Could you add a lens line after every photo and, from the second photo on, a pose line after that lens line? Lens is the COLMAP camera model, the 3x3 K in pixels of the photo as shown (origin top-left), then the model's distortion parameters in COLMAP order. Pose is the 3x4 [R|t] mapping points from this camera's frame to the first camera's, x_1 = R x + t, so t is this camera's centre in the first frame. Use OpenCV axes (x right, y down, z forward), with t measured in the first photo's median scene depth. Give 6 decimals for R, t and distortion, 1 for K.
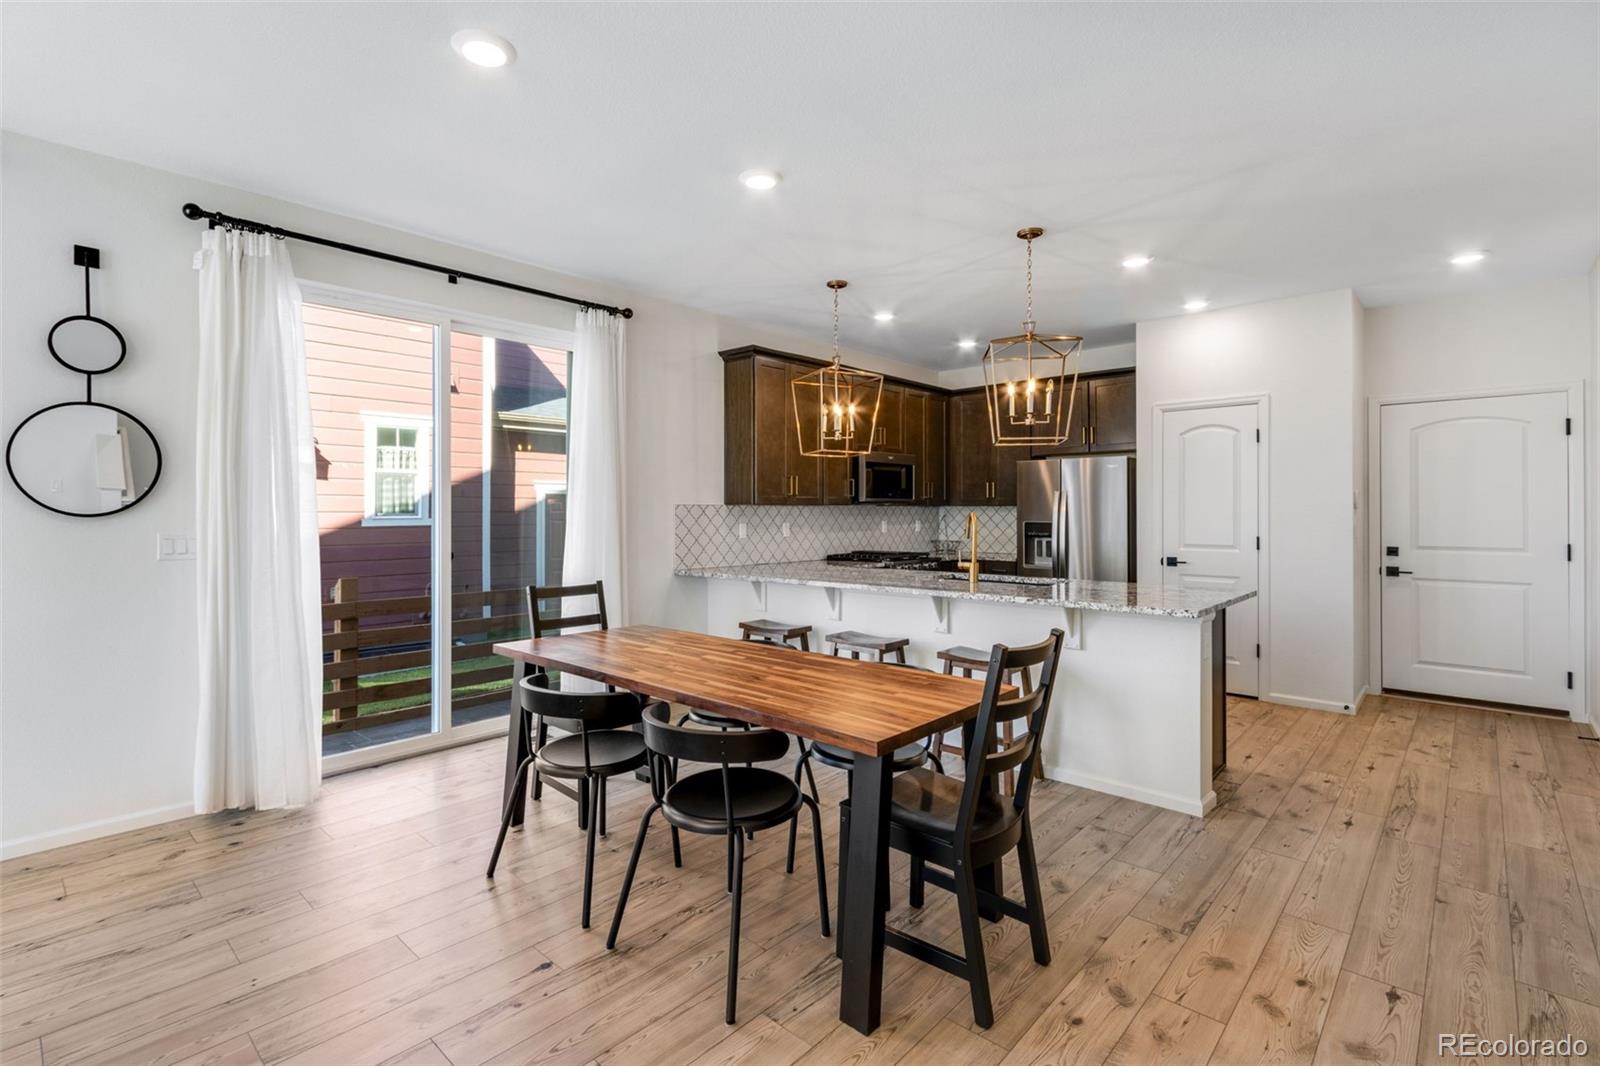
lens RADIAL K [[751.0, 0, 803.8], [0, 751.0, 510.2], [0, 0, 1]] dist [0.001053, -0.000111]
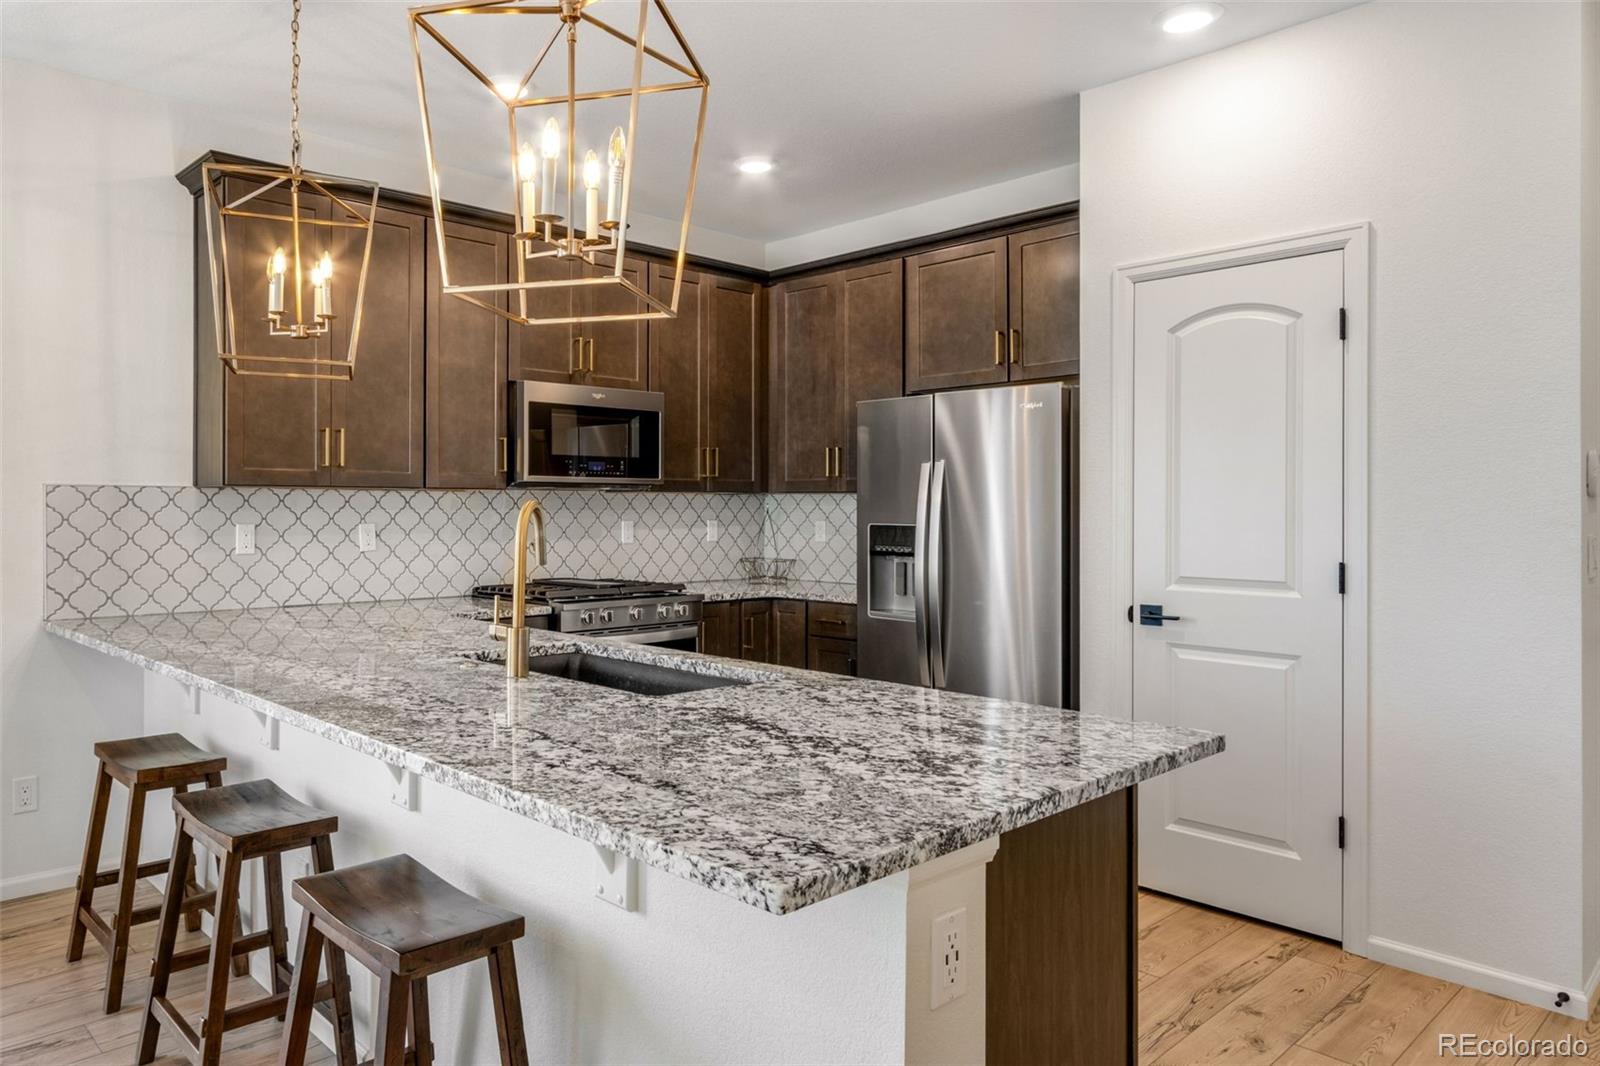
lens RADIAL K [[1068.2, 0, 681.0], [0, 1068.2, 510.4], [0, 0, 1]] dist [0.037432, -0.004789]
pose [[0.991798, 0.004586, -0.127730, 0.284644], [-0.003929, 0.999978, 0.005396, 0.003137], [0.127752, -0.004850, 0.991794, 0.314976]]
